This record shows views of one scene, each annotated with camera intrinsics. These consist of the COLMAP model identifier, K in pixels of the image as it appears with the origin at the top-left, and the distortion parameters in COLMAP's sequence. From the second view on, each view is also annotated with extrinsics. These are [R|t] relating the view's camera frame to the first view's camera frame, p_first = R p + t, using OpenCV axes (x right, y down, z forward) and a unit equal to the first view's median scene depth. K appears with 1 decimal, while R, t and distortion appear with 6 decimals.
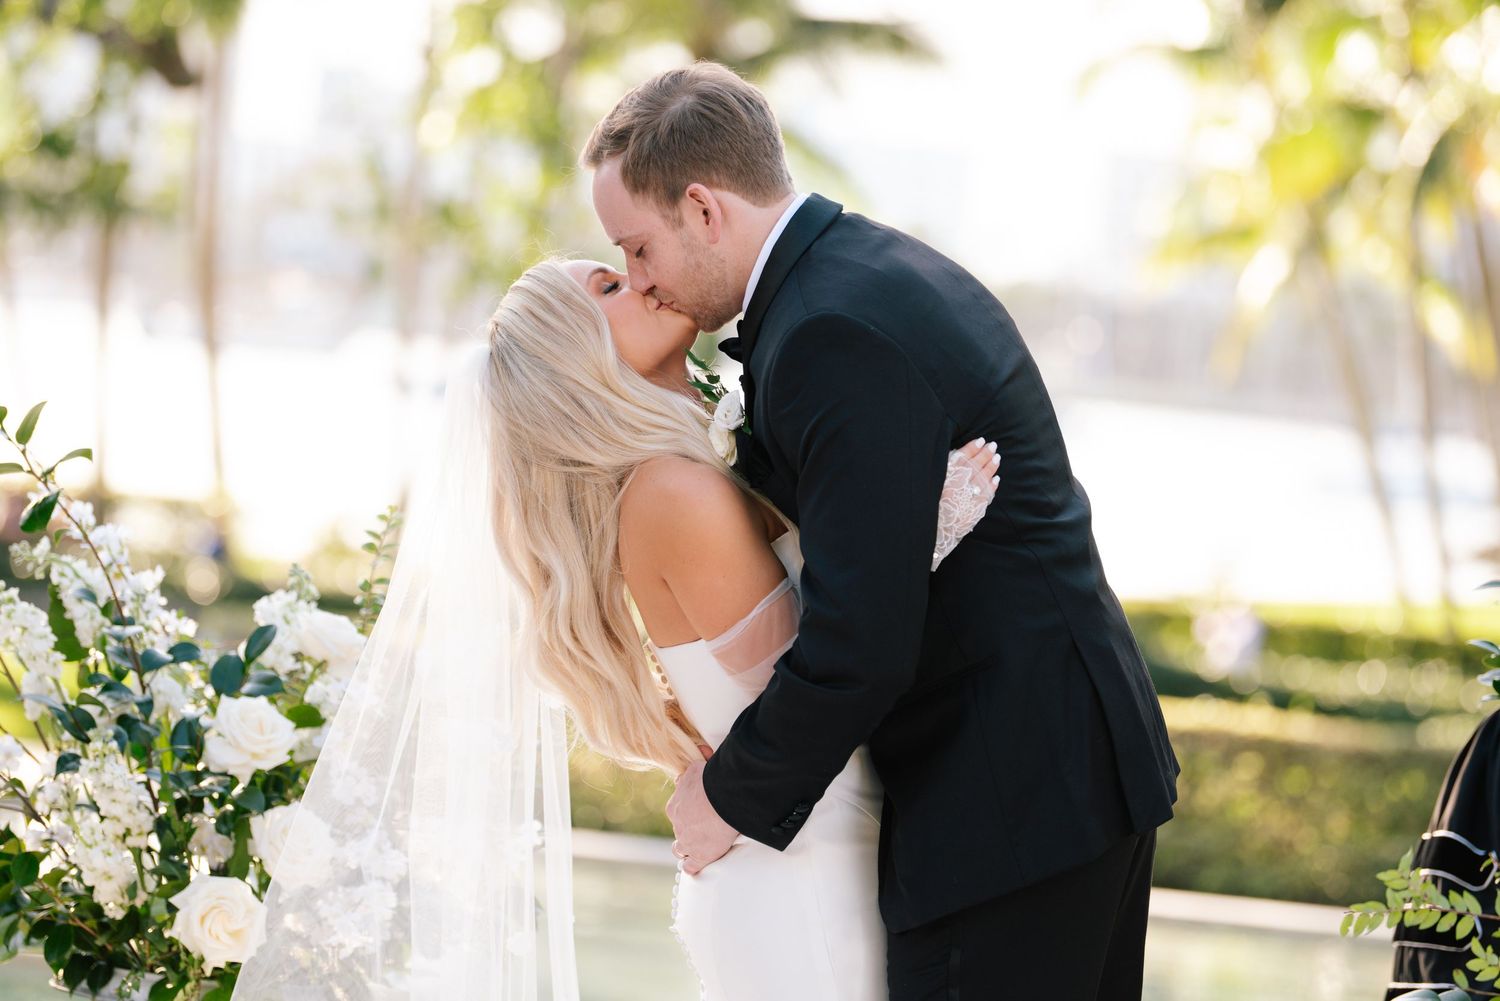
lens RADIAL K [[5658.1, 0, 748.6], [0, 5658.1, 500.6], [0, 0, 1]] dist [0.141371, 0.000000]
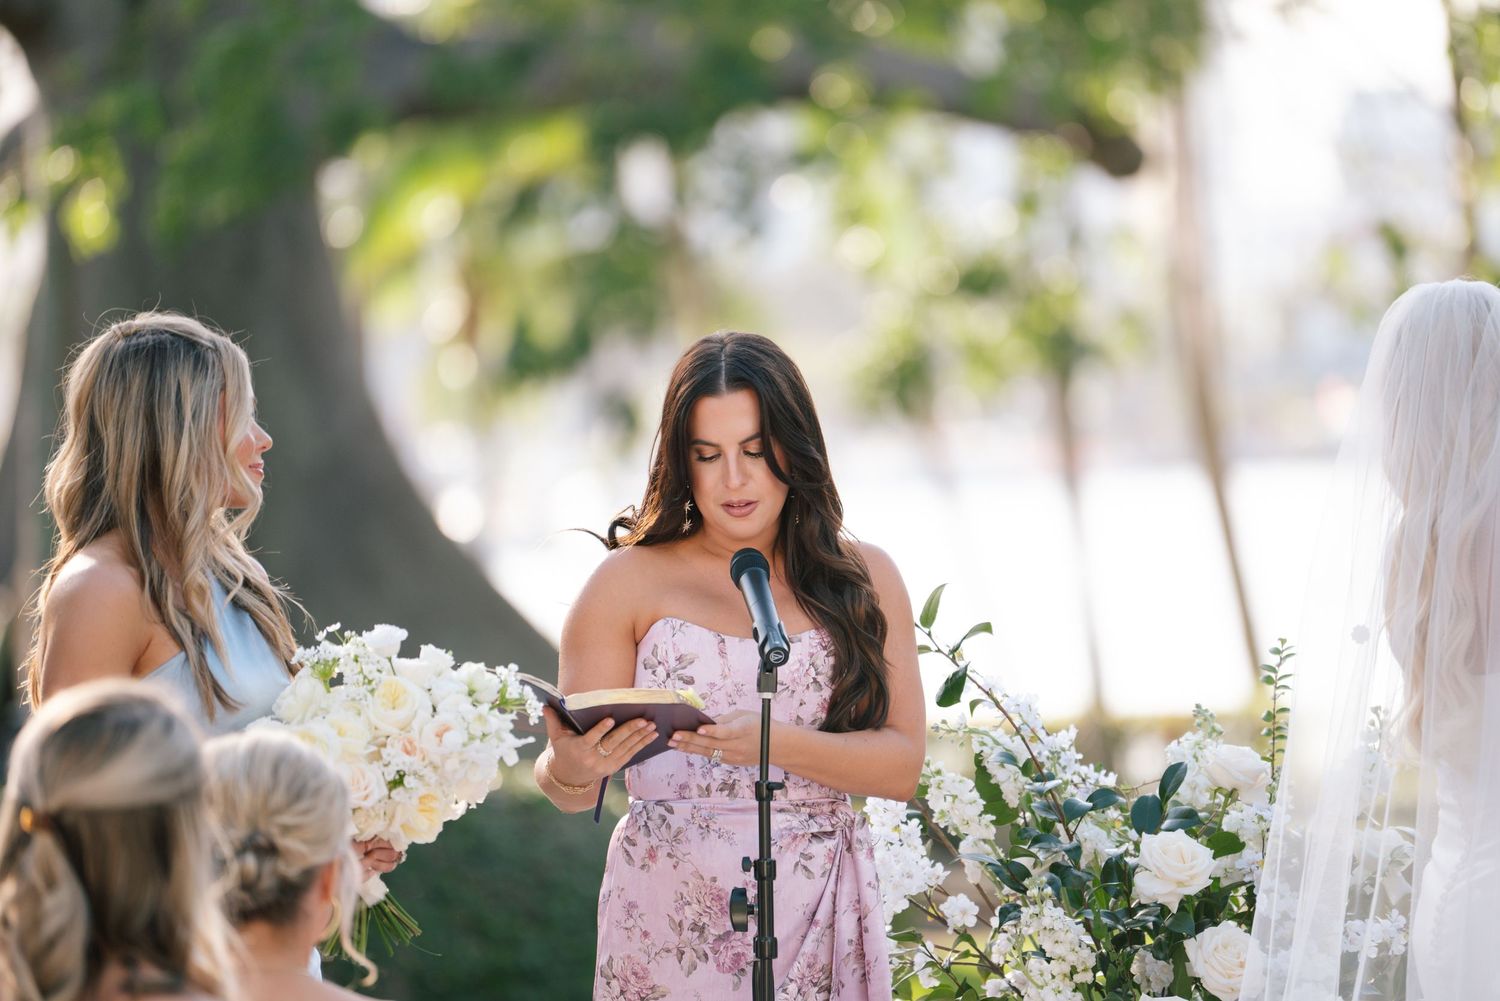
lens RADIAL K [[9171.9, 0, 750.2], [0, 9171.9, 500.6], [0, 0, 1]] dist [0.075396, 0.000000]
pose [[0.977613, -0.143805, -0.153602, 0.109966], [0.139652, 0.989488, -0.037550, 0.026876], [0.157388, 0.015258, 0.987419, -0.725825]]
